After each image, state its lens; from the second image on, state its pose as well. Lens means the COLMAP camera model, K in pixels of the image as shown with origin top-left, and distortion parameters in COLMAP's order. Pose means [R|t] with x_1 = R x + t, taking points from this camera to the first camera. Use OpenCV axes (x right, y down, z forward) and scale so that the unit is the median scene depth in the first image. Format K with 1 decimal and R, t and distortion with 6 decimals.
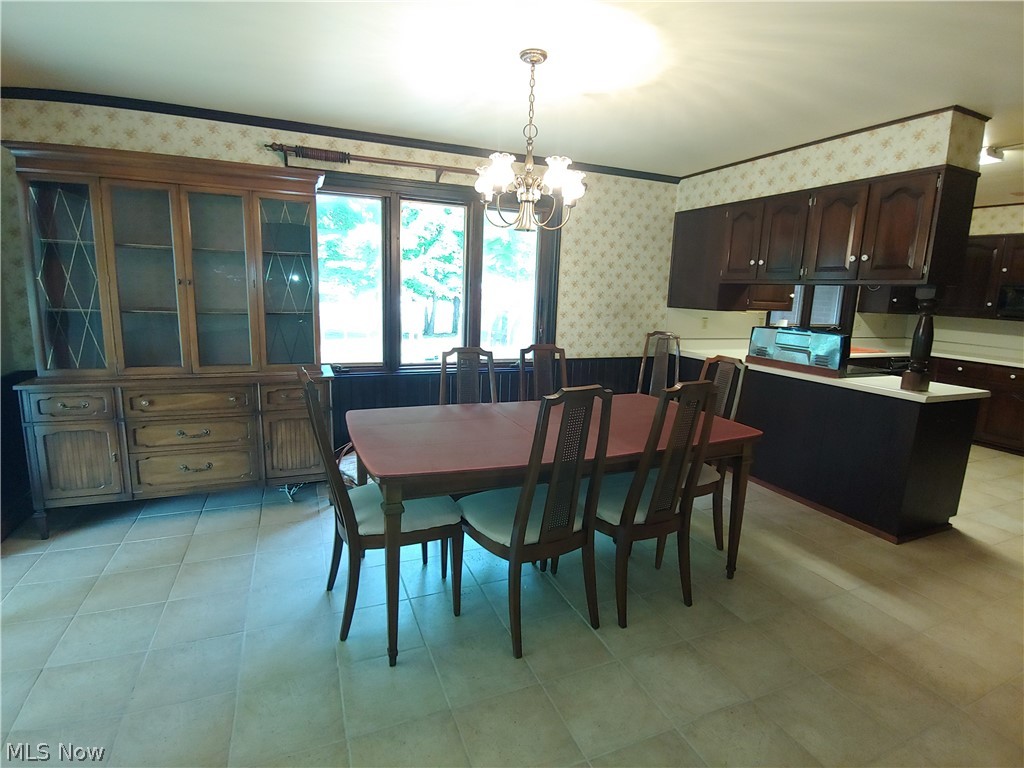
lens RADIAL K [[513.6, 0, 512.0], [0, 513.6, 384.0], [0, 0, 1]] dist [0.000838, 0.000169]
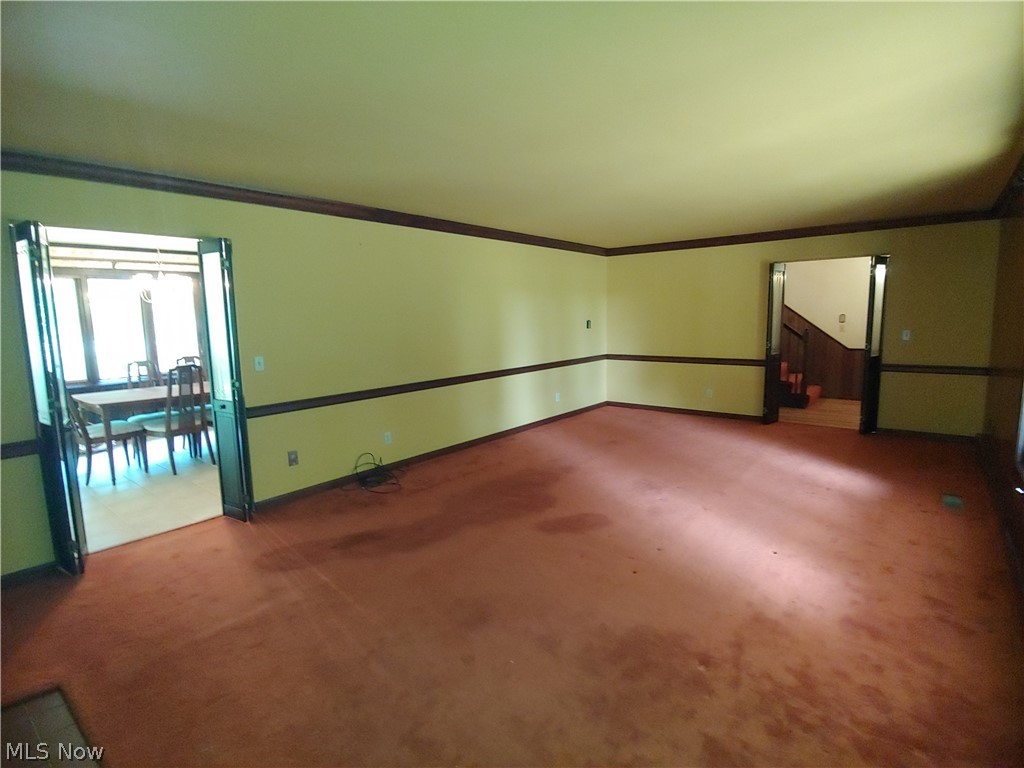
lens RADIAL K [[513.6, 0, 512.0], [0, 513.6, 384.0], [0, 0, 1]] dist [0.000838, 0.000169]
pose [[0.880250, -0.110449, 0.461477, 0.306674], [0.133084, 0.990965, -0.016676, 0.303266], [-0.455466, 0.076094, 0.886995, -1.761952]]
